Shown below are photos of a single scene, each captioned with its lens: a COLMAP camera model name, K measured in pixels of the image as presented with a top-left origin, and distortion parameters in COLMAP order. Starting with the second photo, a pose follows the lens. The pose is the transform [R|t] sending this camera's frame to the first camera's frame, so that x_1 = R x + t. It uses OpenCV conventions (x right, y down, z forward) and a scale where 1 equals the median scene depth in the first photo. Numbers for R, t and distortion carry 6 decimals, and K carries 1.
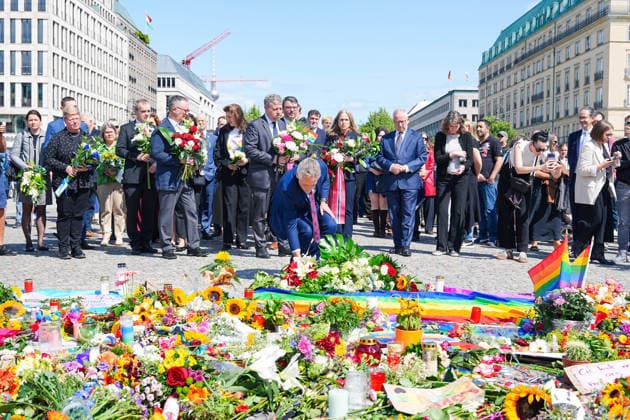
lens RADIAL K [[785.0, 0, 315.1], [0, 785.0, 209.4], [0, 0, 1]] dist [-0.018844, 0.010429]
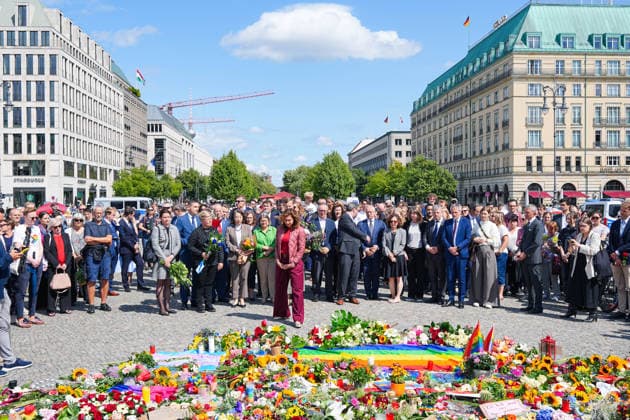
lens RADIAL K [[663.9, 0, 316.2], [0, 663.9, 211.8], [0, 0, 1]] dist [-0.013109, 0.016226]
pose [[0.997769, -0.019141, 0.063961, -0.134638], [0.020120, 0.999689, -0.014703, -0.188002], [-0.063659, 0.015958, 0.997844, -0.459167]]
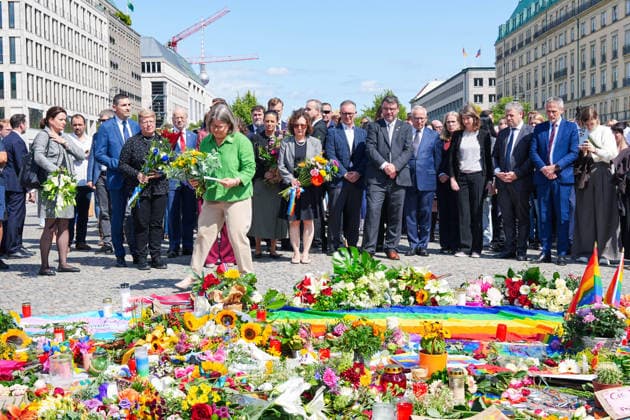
lens RADIAL K [[866.5, 0, 316.5], [0, 866.5, 209.3], [0, 0, 1]] dist [-0.011218, -0.007397]
pose [[0.999705, -0.024240, -0.001424, -0.014362], [0.024252, 0.999664, 0.009116, -0.029434], [0.001202, -0.009148, 0.999957, -0.050481]]
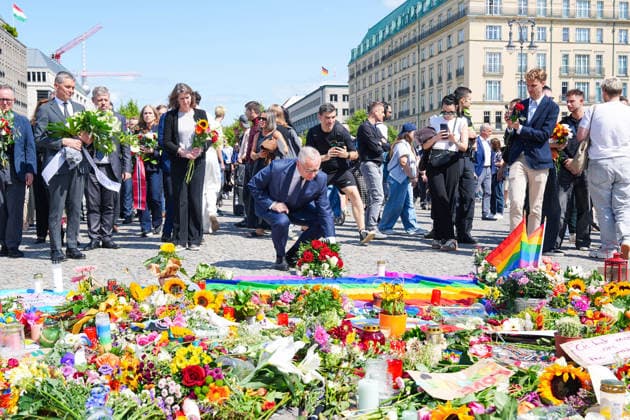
lens RADIAL K [[758.8, 0, 316.2], [0, 758.8, 218.4], [0, 0, 1]] dist [-0.019993, 0.009206]
pose [[0.985619, -0.025223, 0.167090, -0.106397], [0.021512, 0.999481, 0.023981, 0.005479], [-0.167608, -0.020042, 0.985650, 0.058764]]
